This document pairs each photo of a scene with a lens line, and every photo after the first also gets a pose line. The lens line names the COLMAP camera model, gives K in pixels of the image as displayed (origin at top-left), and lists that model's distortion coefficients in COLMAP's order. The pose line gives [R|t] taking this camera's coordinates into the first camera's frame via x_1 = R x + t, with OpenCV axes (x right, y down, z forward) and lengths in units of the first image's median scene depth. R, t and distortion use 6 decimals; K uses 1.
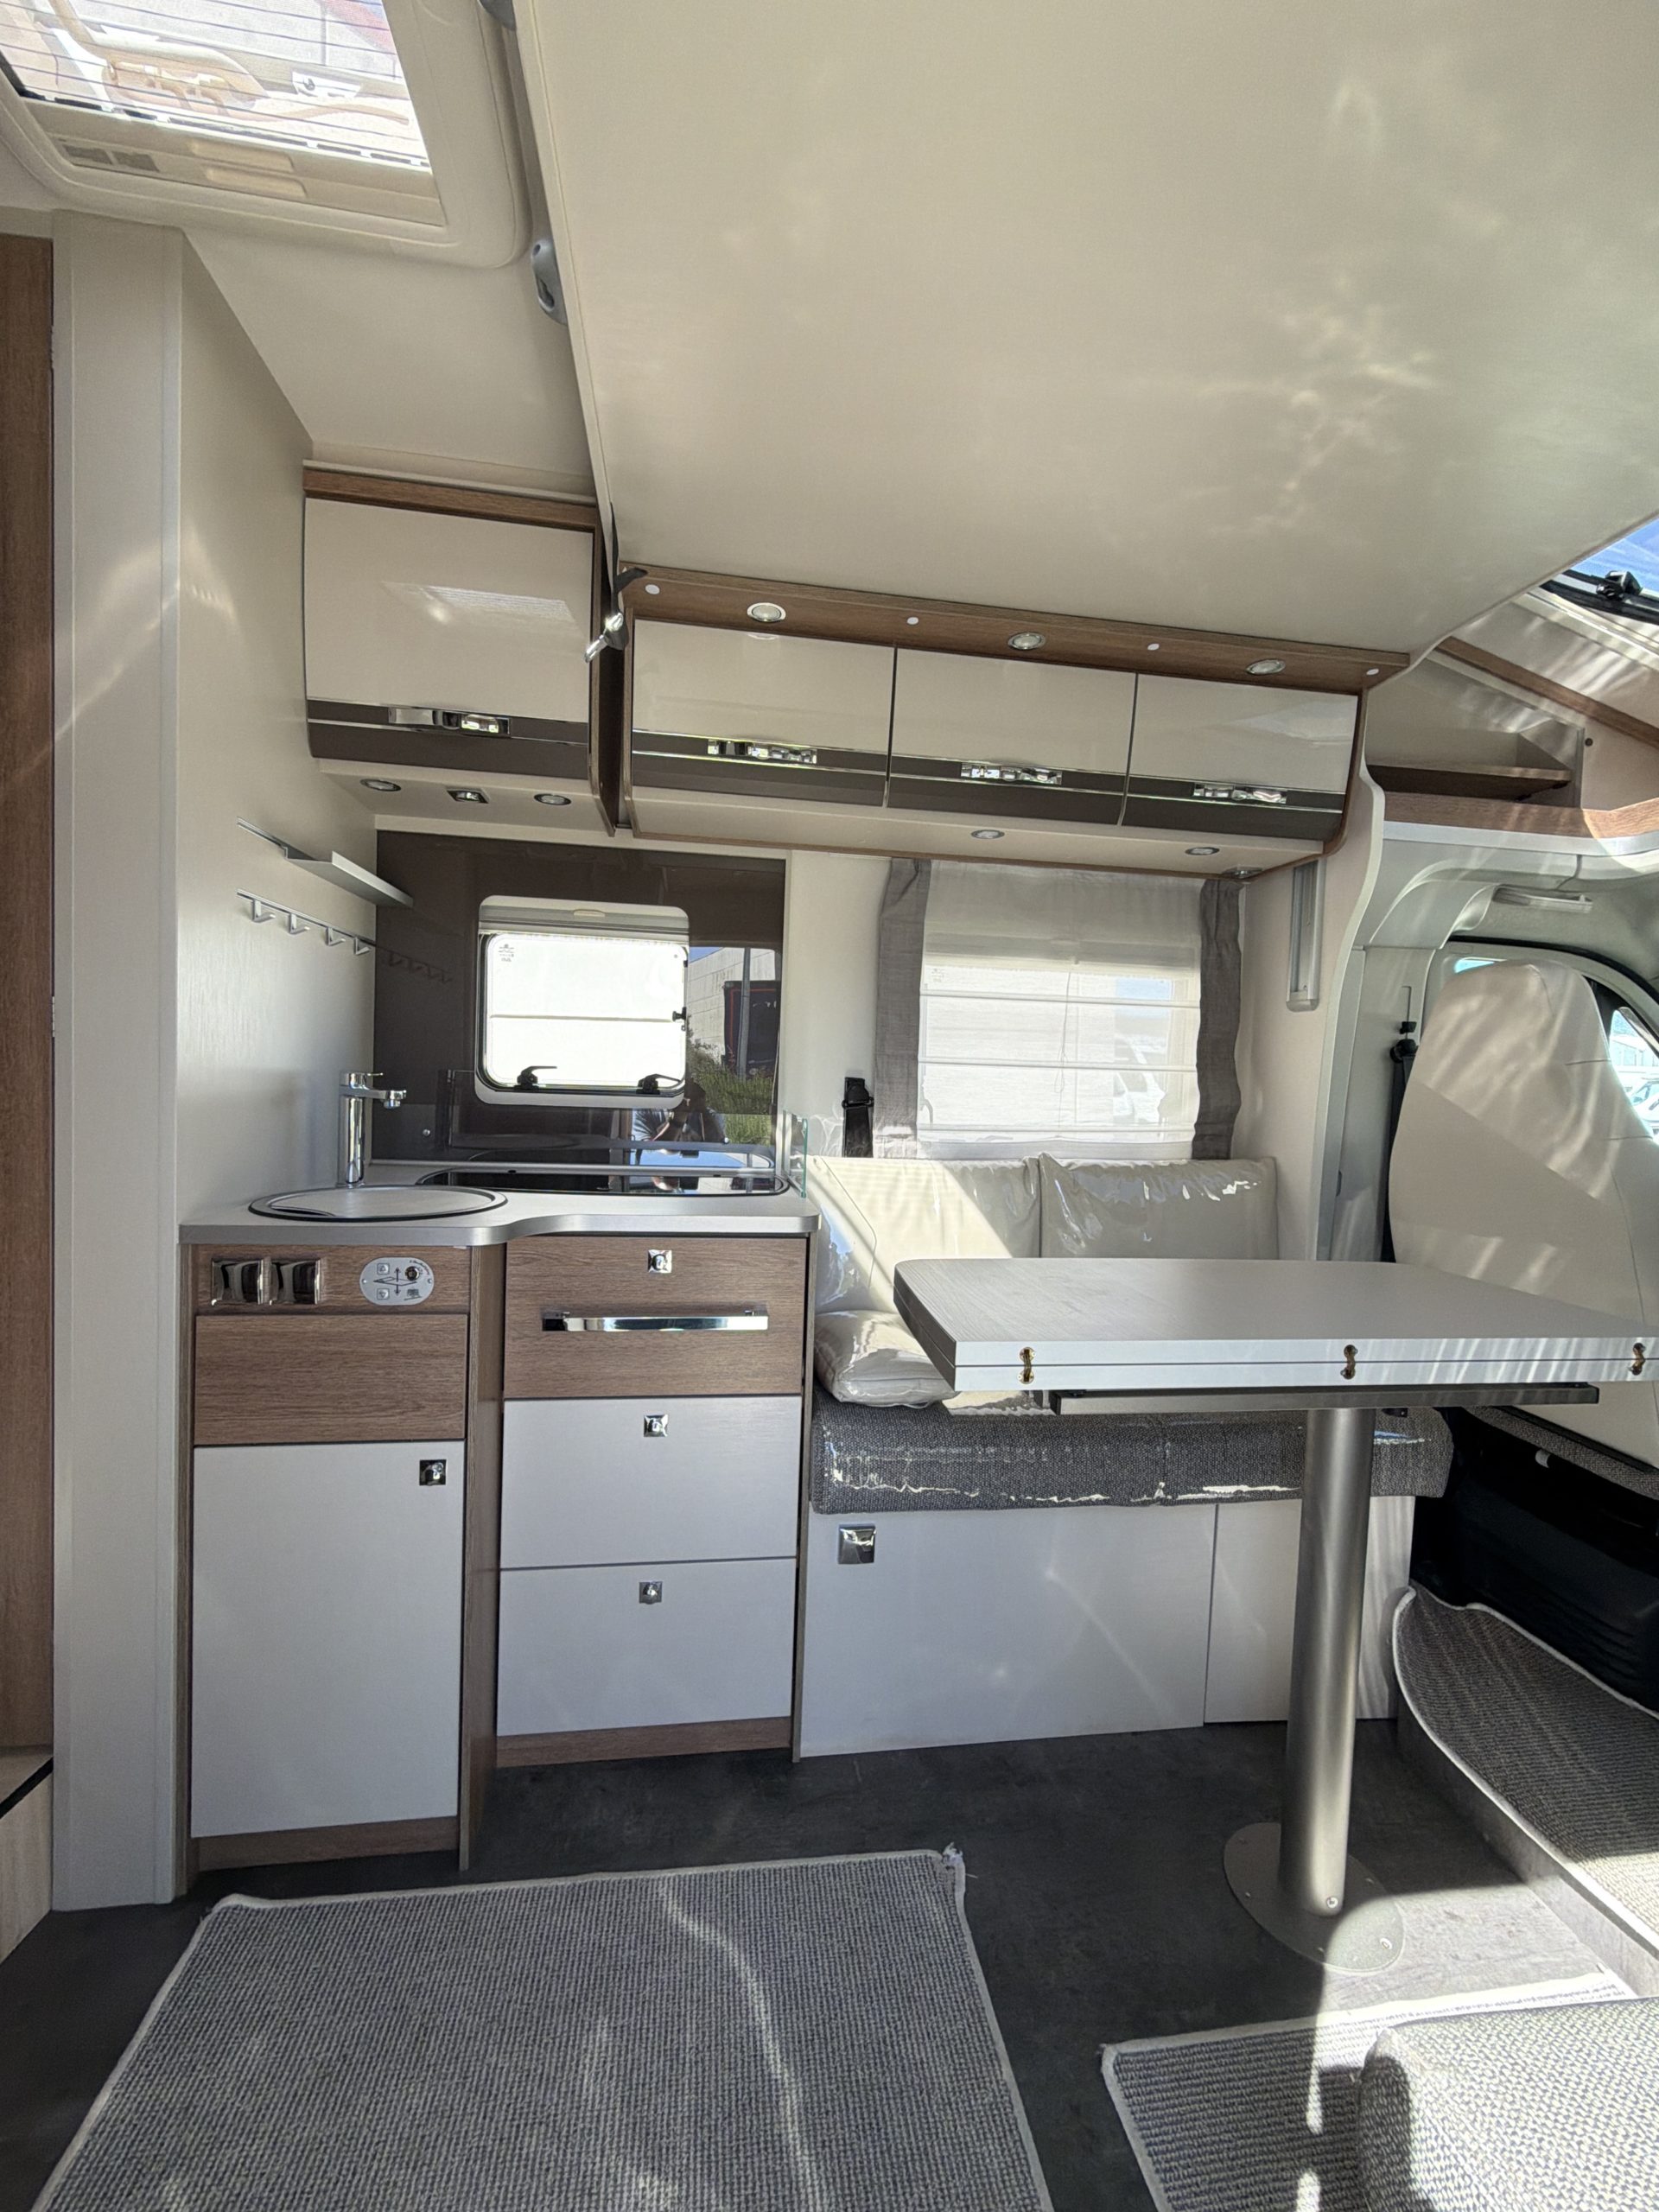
lens RADIAL K [[884.3, 0, 824.5], [0, 884.3, 1103.8], [0, 0, 1]] dist [-0.000057, 0.000267]
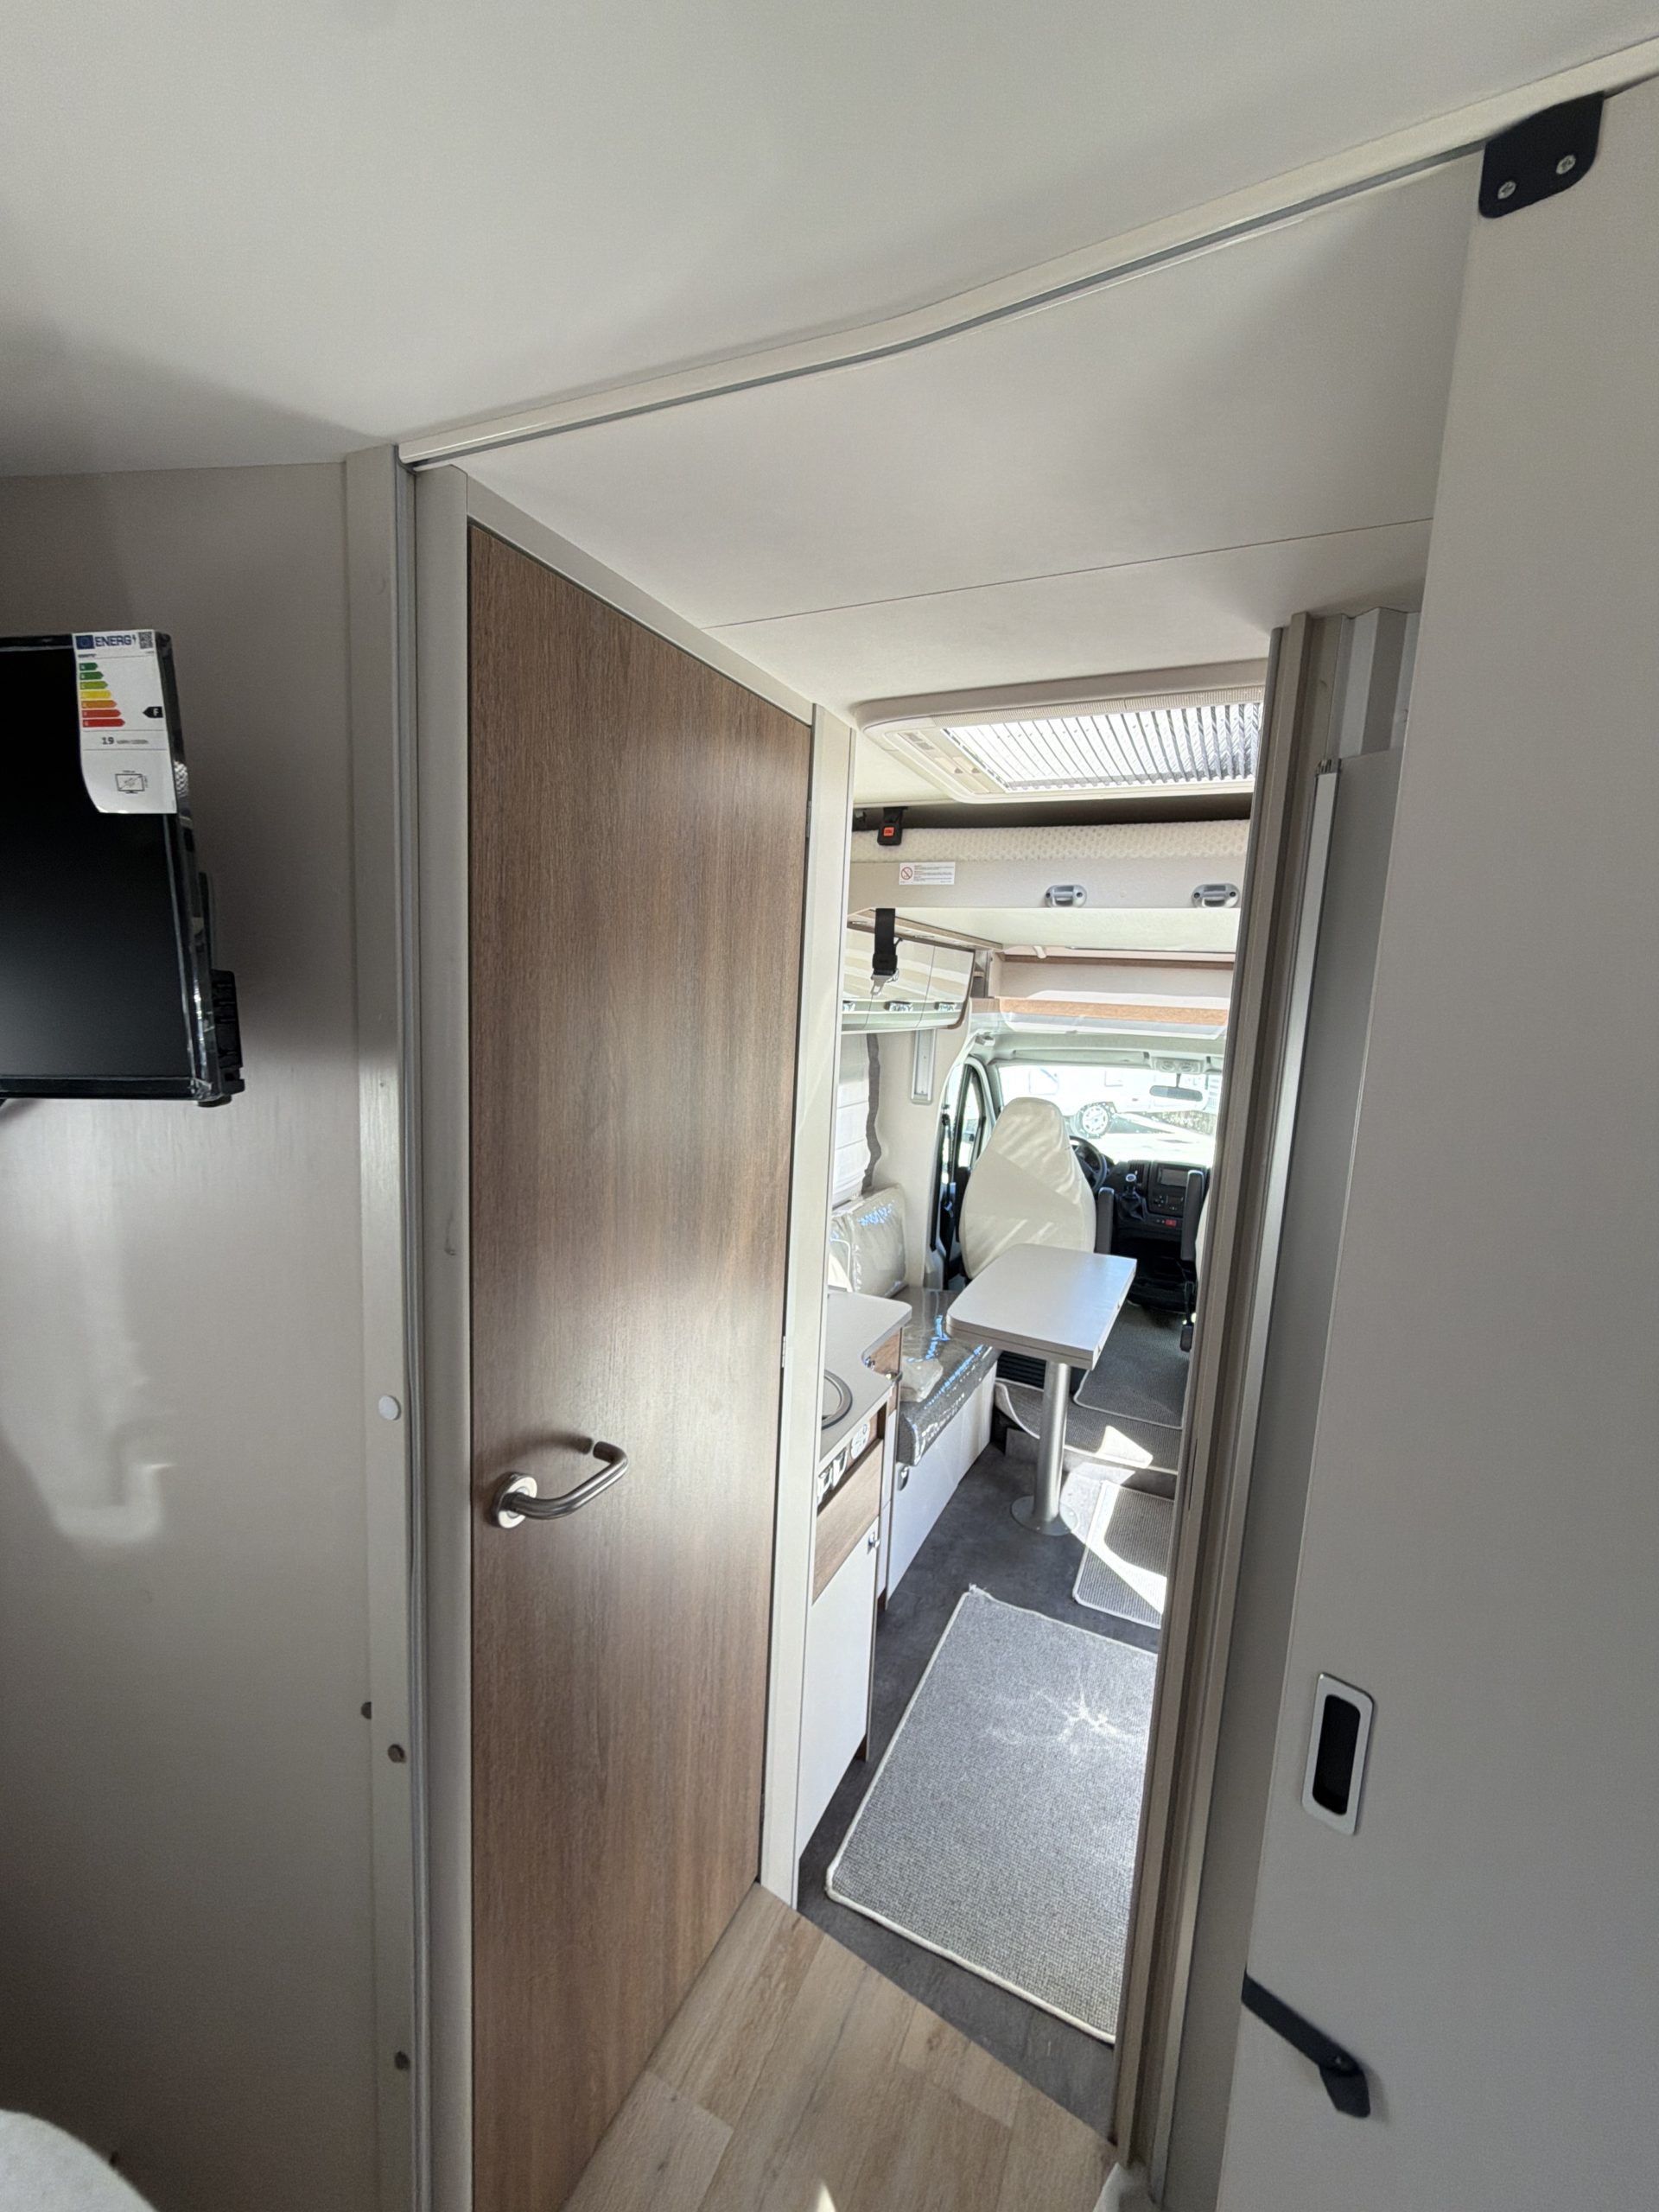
lens RADIAL K [[883.0, 0, 822.9], [0, 883.0, 1105.6], [0, 0, 1]] dist [-0.000939, -0.000062]
pose [[0.560350, -0.117319, 0.819905, -1.175396], [0.004668, 0.990349, 0.138517, -0.395440], [-0.828243, -0.073791, 0.555490, 0.179759]]
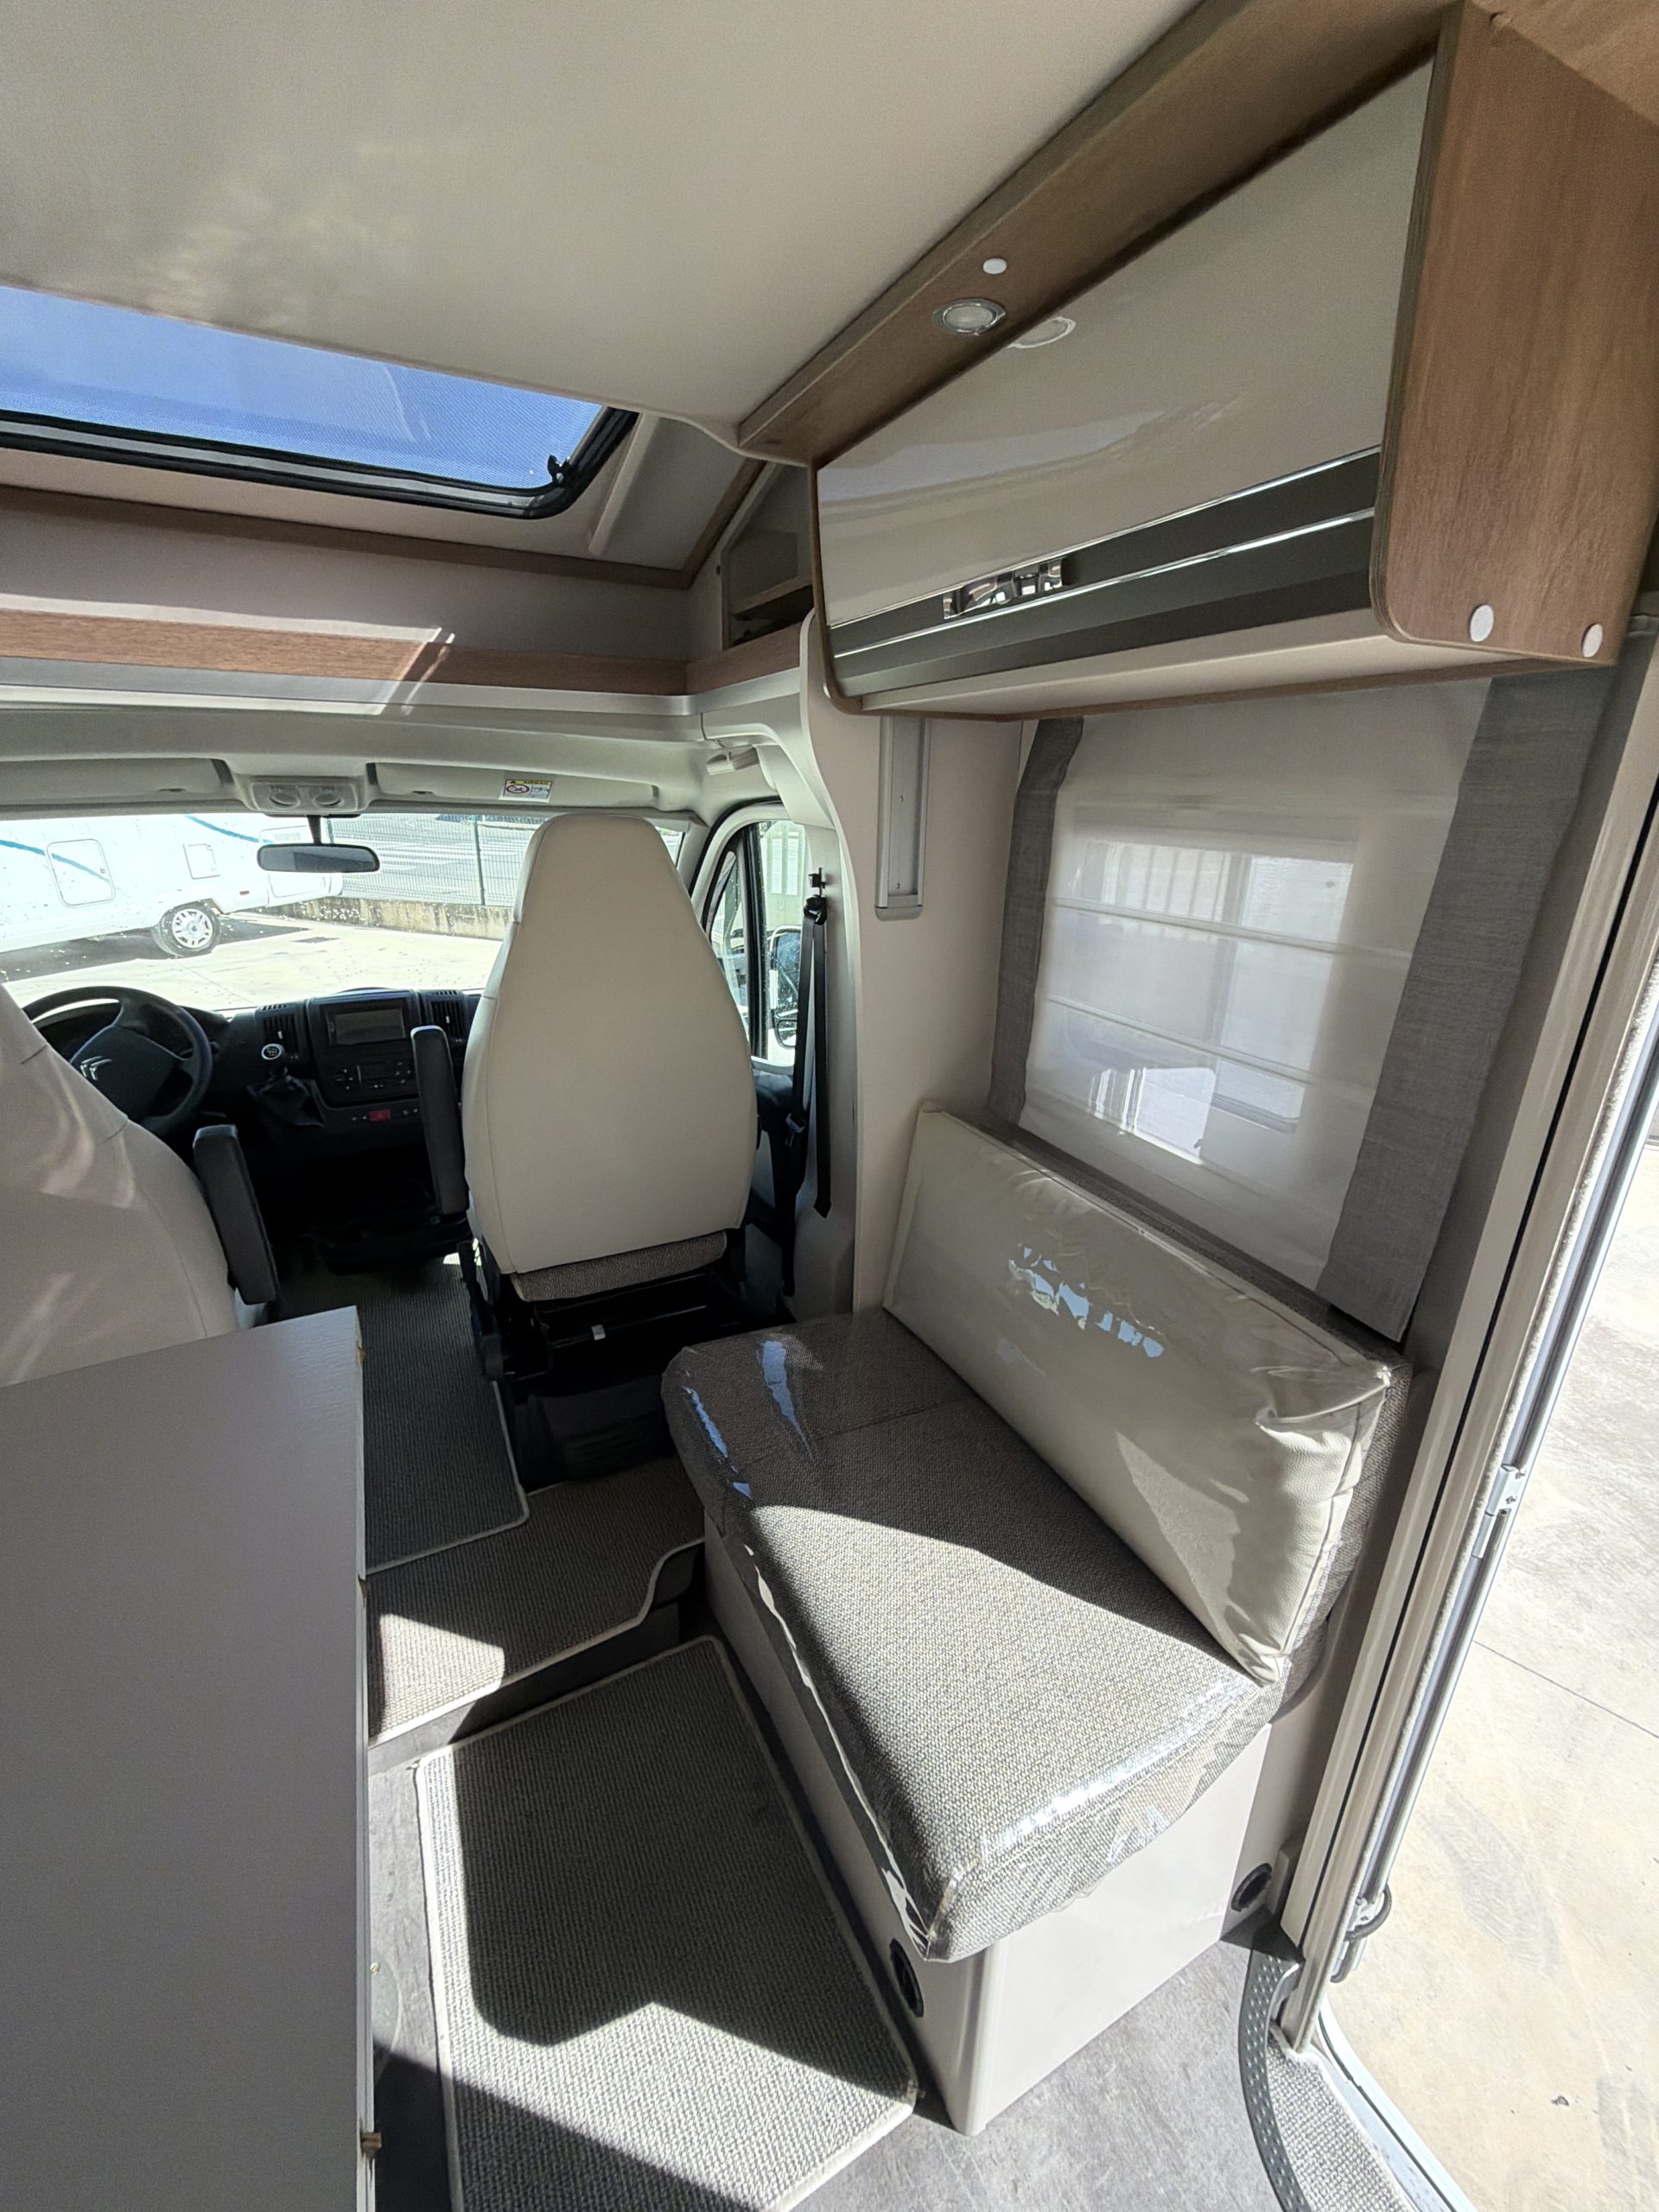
lens RADIAL K [[884.3, 0, 827.1], [0, 884.3, 1100.1], [0, 0, 1]] dist [0.000659, 0.000227]
pose [[-0.317214, -0.354131, 0.879754, -0.043488], [0.014281, 0.925775, 0.377806, -0.231578], [-0.948246, 0.132409, -0.288611, 0.456765]]
